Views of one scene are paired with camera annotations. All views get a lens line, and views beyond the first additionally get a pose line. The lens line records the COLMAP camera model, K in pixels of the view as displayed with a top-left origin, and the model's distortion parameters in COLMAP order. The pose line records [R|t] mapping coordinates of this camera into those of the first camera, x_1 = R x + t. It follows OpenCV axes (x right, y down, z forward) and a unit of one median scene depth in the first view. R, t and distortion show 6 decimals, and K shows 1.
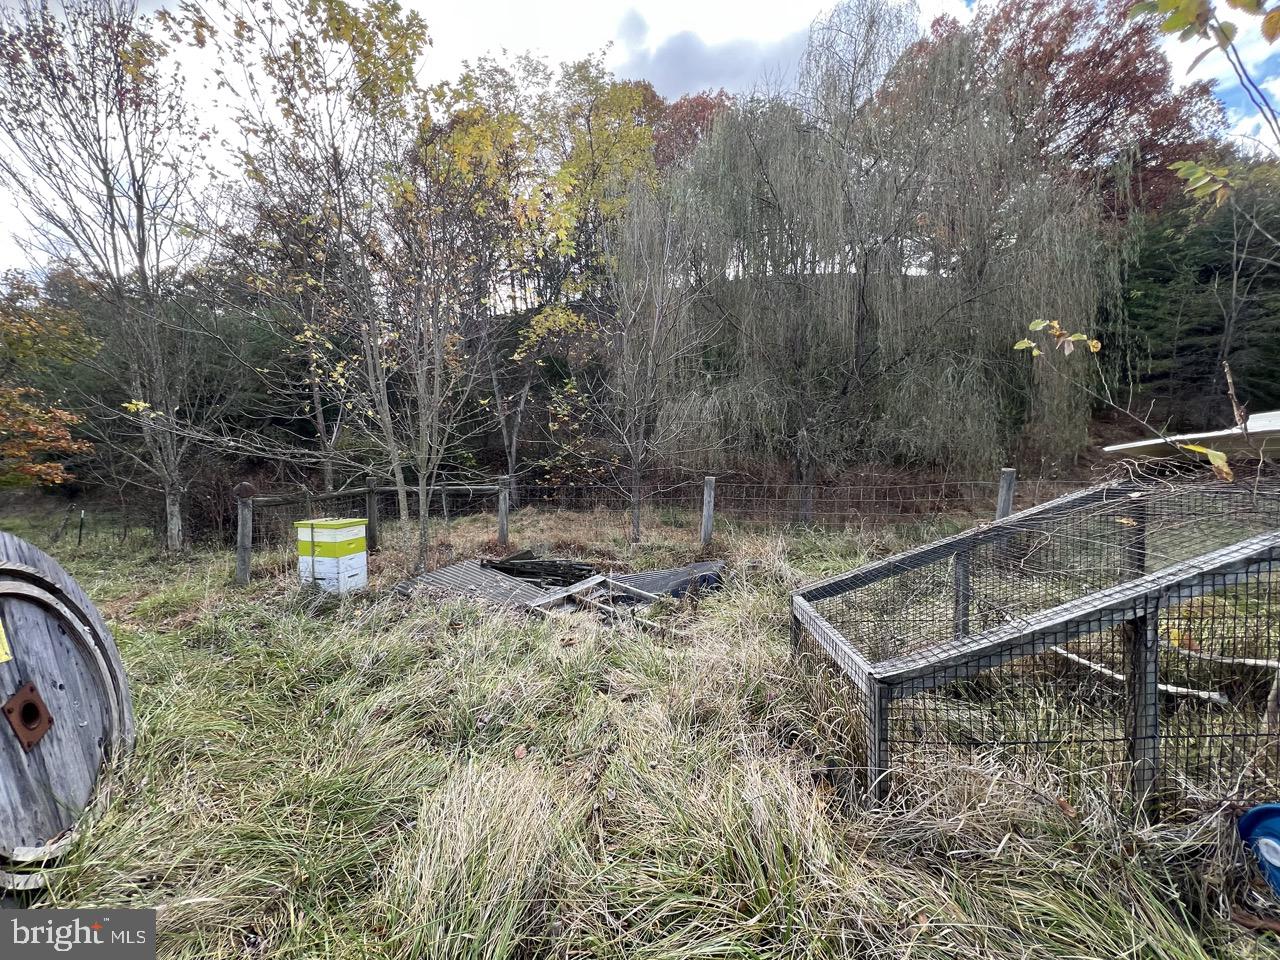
lens RADIAL K [[510.6, 0, 640.0], [0, 510.6, 480.0], [0, 0, 1]] dist [-0.002230, -0.000045]
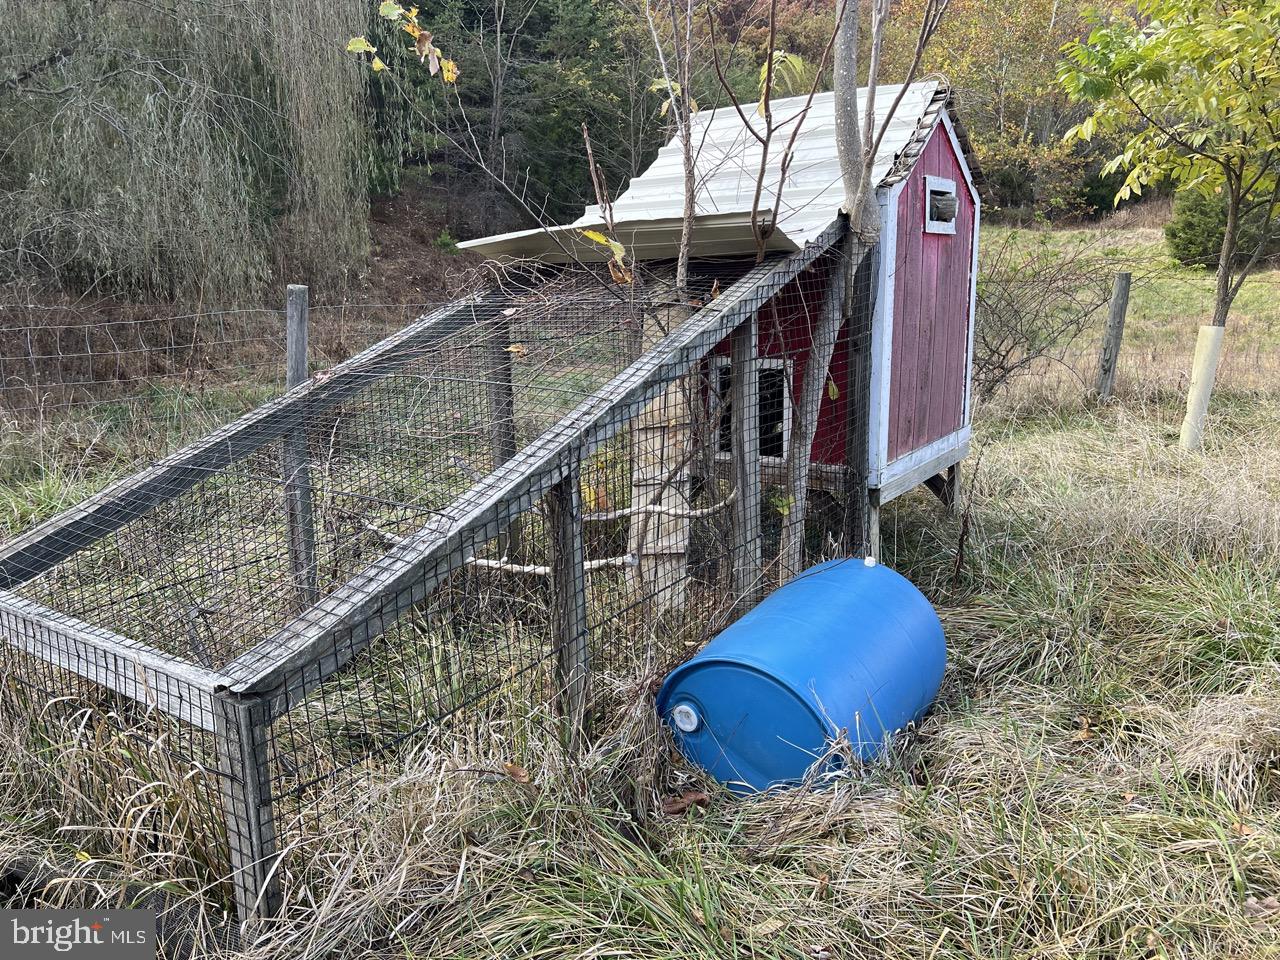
lens RADIAL K [[960.2, 0, 640.0], [0, 960.2, 473.6], [0, 0, 1]] dist [0.067138, -0.095398]
pose [[0.529788, -0.164099, 0.832104, -0.068510], [0.034592, 0.984468, 0.172122, 0.032999], [-0.847424, -0.062404, 0.527236, 0.184728]]
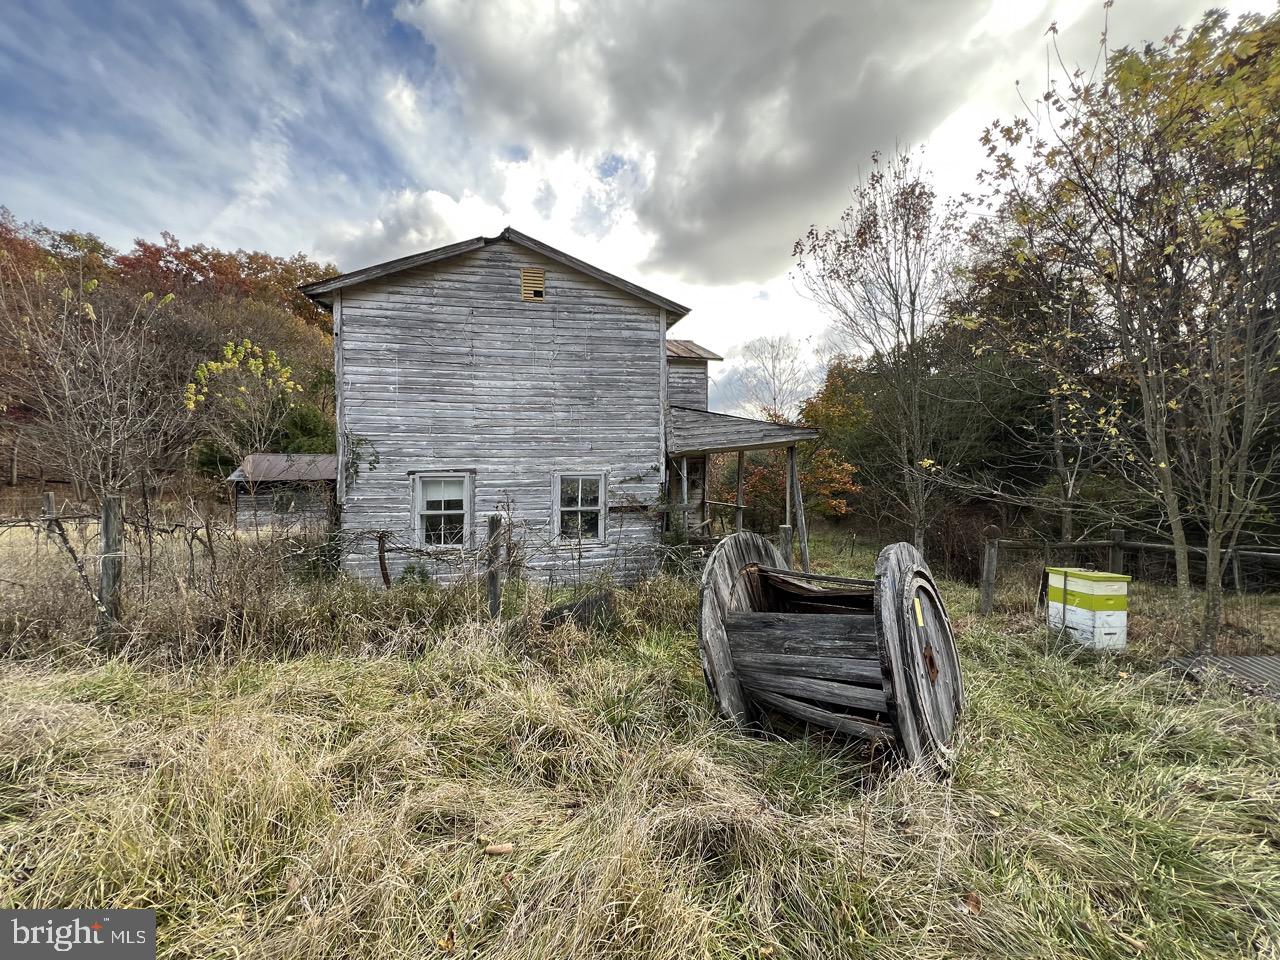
lens RADIAL K [[510.6, 0, 640.0], [0, 510.6, 480.0], [0, 0, 1]] dist [-0.002230, -0.000045]
pose [[0.368637, -0.000279, -0.929573, -0.010557], [-0.075744, 0.996666, -0.030337, -0.003069], [0.926482, 0.081593, 0.367387, -0.264309]]
